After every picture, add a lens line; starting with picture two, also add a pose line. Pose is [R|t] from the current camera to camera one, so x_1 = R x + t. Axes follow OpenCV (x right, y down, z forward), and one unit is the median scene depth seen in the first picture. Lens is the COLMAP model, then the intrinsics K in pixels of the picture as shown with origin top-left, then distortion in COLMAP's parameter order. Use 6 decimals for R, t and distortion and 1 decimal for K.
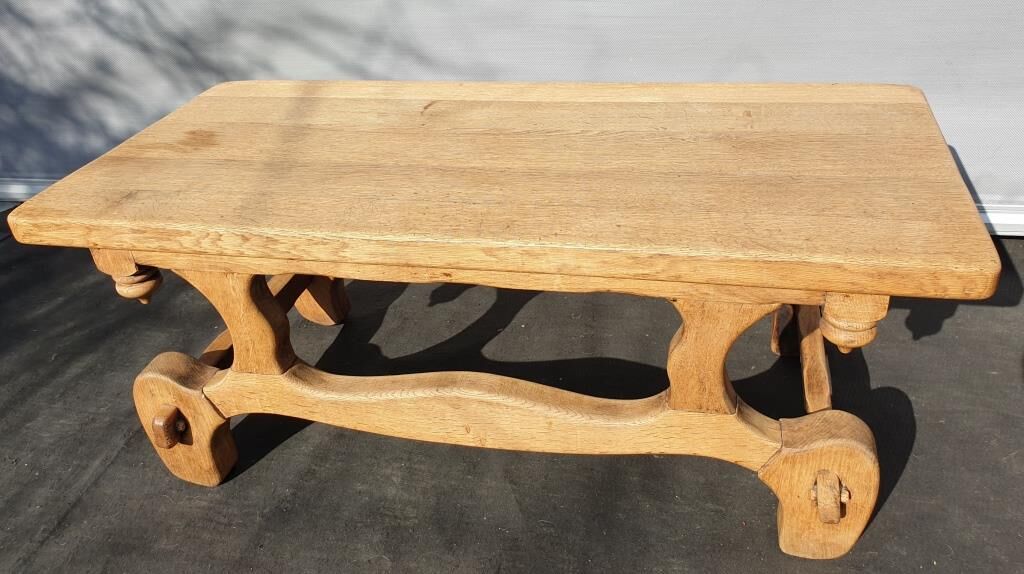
lens RADIAL K [[838.7, 0, 530.0], [0, 838.7, 289.9], [0, 0, 1]] dist [0.009695, -0.001328]
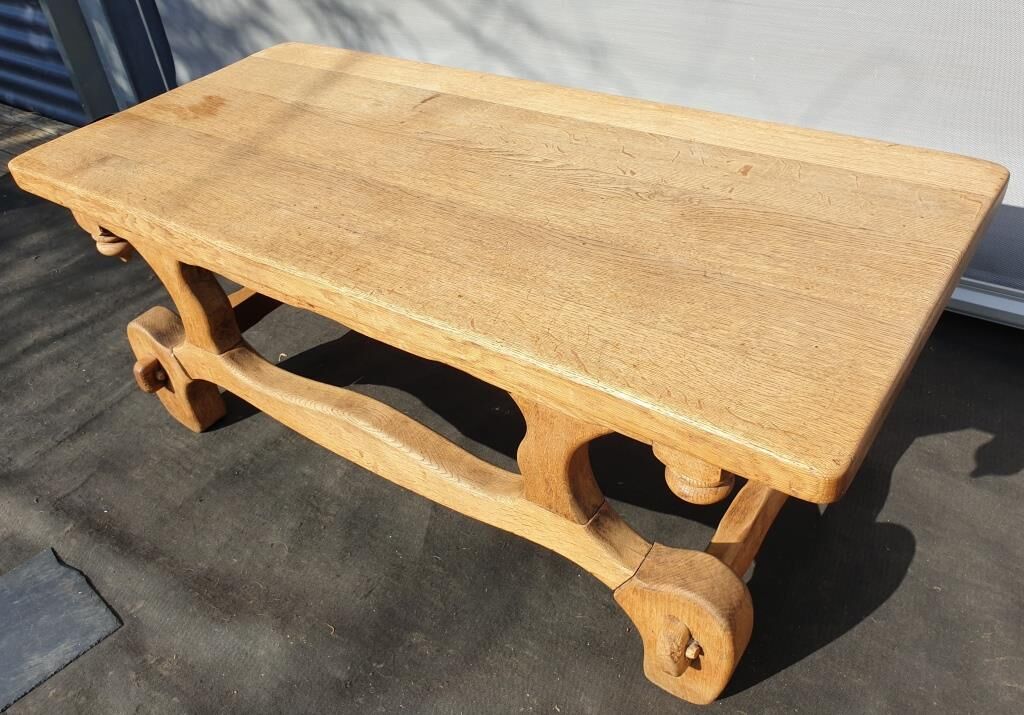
lens RADIAL K [[813.4, 0, 516.0], [0, 813.4, 382.1], [0, 0, 1]] dist [0.103778, -0.235736]
pose [[0.920294, 0.240131, -0.308863, 0.362306], [-0.180512, 0.961041, 0.209321, -0.145221], [0.347095, -0.136884, 0.927787, 0.179809]]
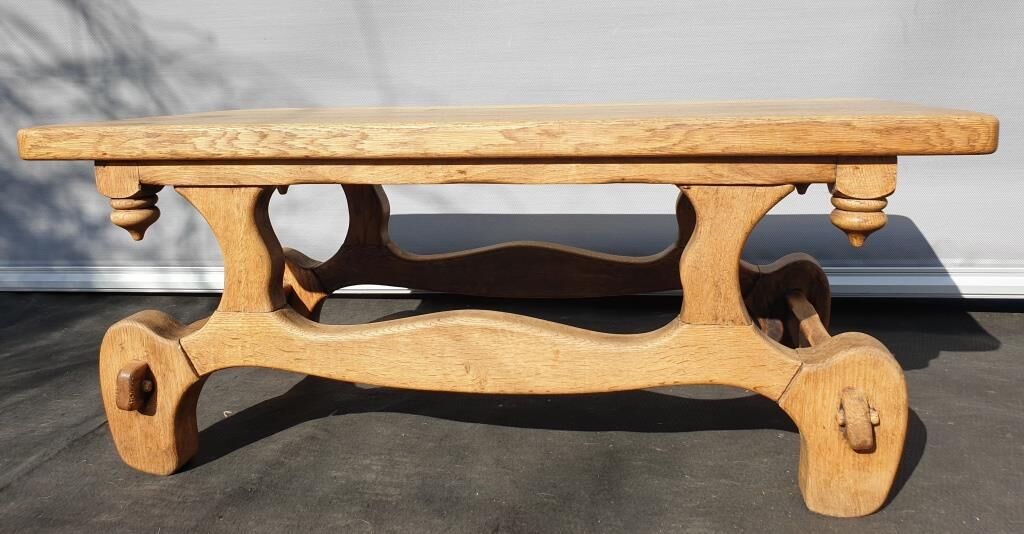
lens RADIAL K [[843.2, 0, 512.0], [0, 843.2, 267.0], [0, 0, 1]] dist [0.007282, 0.020638]
pose [[0.998006, 0.031993, 0.054406, -0.077868], [-0.010652, 0.935021, -0.354432, 0.386275], [-0.062210, 0.353146, 0.933498, 0.074802]]
